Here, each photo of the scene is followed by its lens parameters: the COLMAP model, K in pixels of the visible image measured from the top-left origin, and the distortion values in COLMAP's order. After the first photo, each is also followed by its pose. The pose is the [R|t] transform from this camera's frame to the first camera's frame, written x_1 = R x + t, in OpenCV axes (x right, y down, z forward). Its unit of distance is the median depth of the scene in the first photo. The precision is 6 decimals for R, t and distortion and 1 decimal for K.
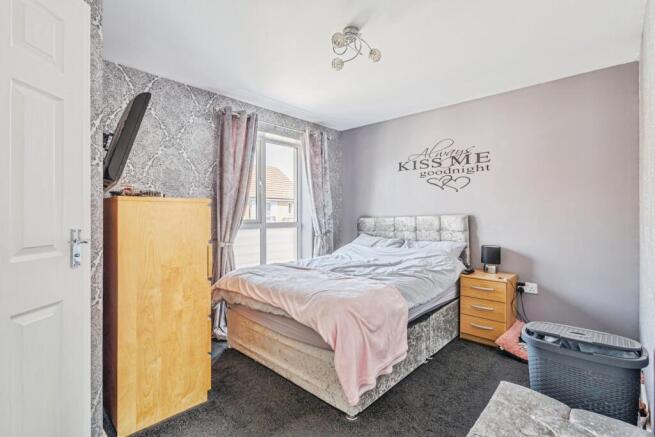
lens RADIAL K [[303.4, 0, 329.4], [0, 303.4, 213.9], [0, 0, 1]] dist [0.001765, -0.000151]
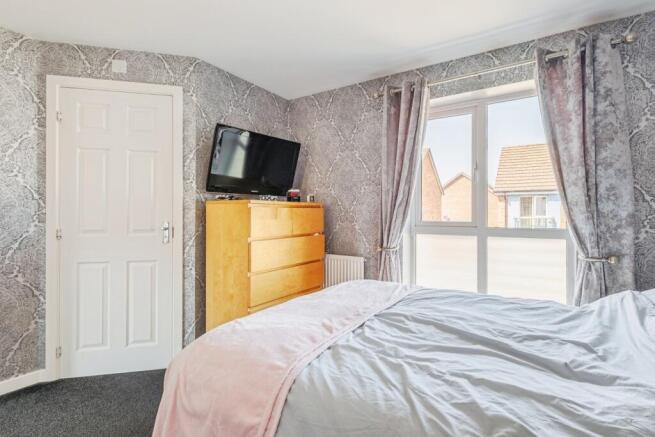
lens RADIAL K [[303.4, 0, 329.4], [0, 303.4, 213.9], [0, 0, 1]] dist [0.001765, -0.000151]
pose [[0.205933, -0.001035, -0.978566, 0.578682], [-0.004791, 0.999986, -0.002066, 0.003180], [0.978554, 0.005114, 0.205925, 0.855815]]
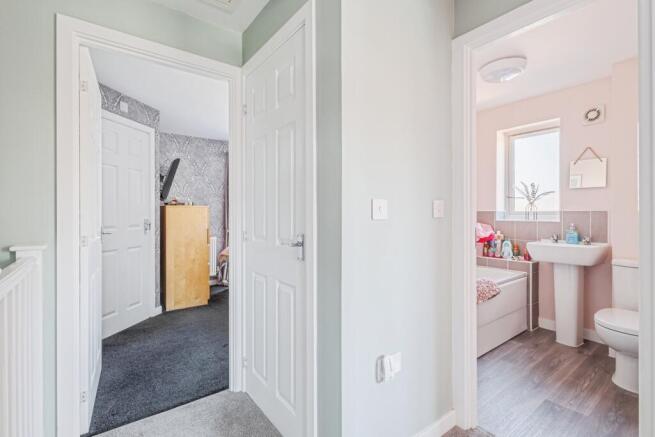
lens RADIAL K [[296.6, 0, 327.6], [0, 296.6, 208.8], [0, 0, 1]] dist [0.000331, -0.000520]
pose [[0.986210, -0.011137, -0.165126, 0.584162], [0.008751, 0.999847, -0.015170, 0.008092], [0.165269, 0.013516, 0.986156, -0.672131]]
